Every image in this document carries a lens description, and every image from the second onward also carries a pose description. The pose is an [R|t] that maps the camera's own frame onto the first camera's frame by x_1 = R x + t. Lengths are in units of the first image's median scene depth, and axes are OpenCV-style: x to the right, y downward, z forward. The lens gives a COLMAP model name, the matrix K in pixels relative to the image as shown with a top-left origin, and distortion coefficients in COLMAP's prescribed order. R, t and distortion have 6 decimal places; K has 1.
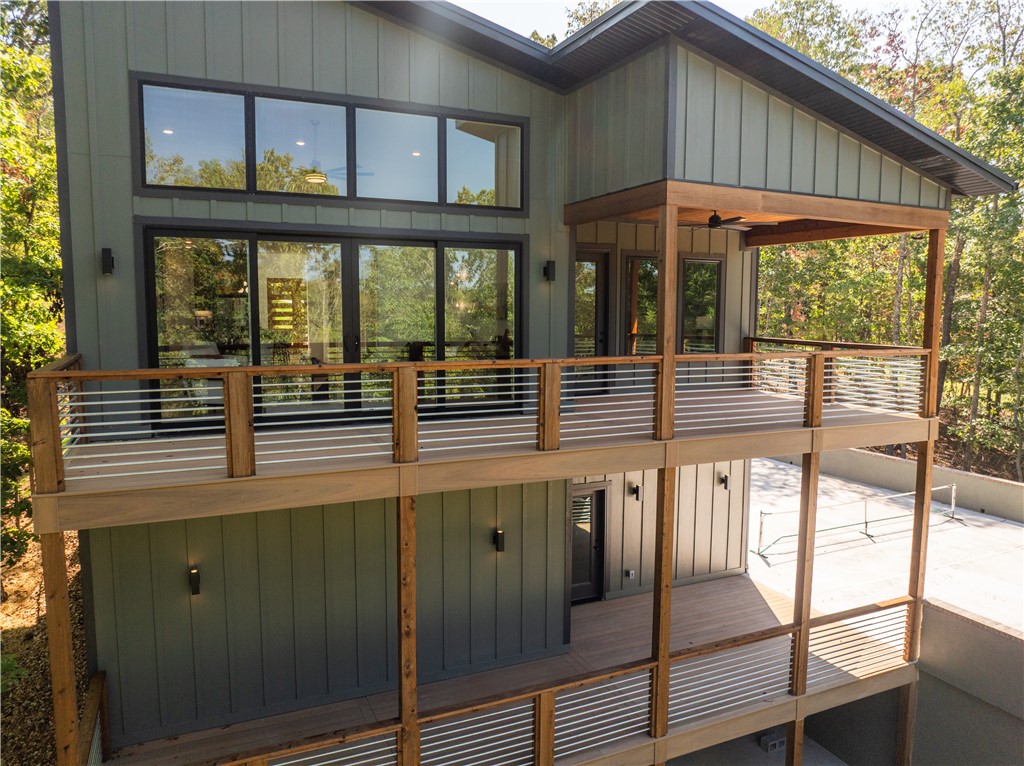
lens RADIAL K [[717.9, 0, 512.0], [0, 717.9, 383.0], [0, 0, 1]] dist [-0.006533, -0.002543]
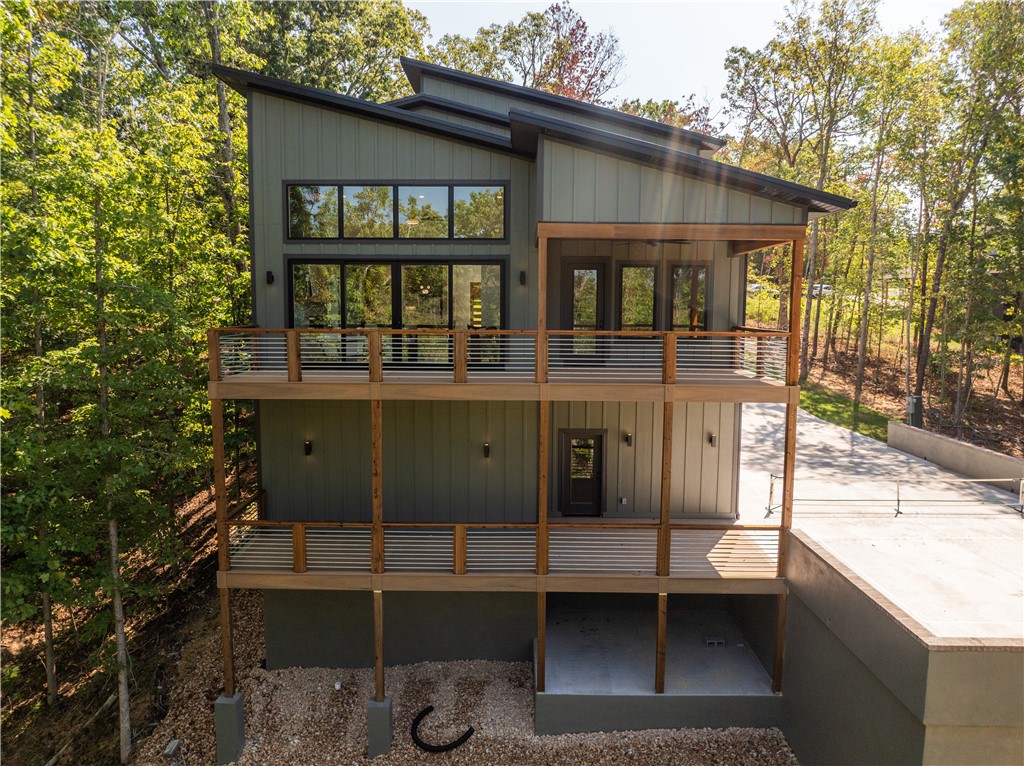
lens RADIAL K [[708.4, 0, 512.0], [0, 708.4, 383.0], [0, 0, 1]] dist [0.033496, -0.000260]
pose [[0.905049, 0.045128, -0.422907, 0.693198], [-0.045942, 0.998910, 0.008274, 0.057614], [0.422819, 0.011941, 0.906136, -0.388697]]
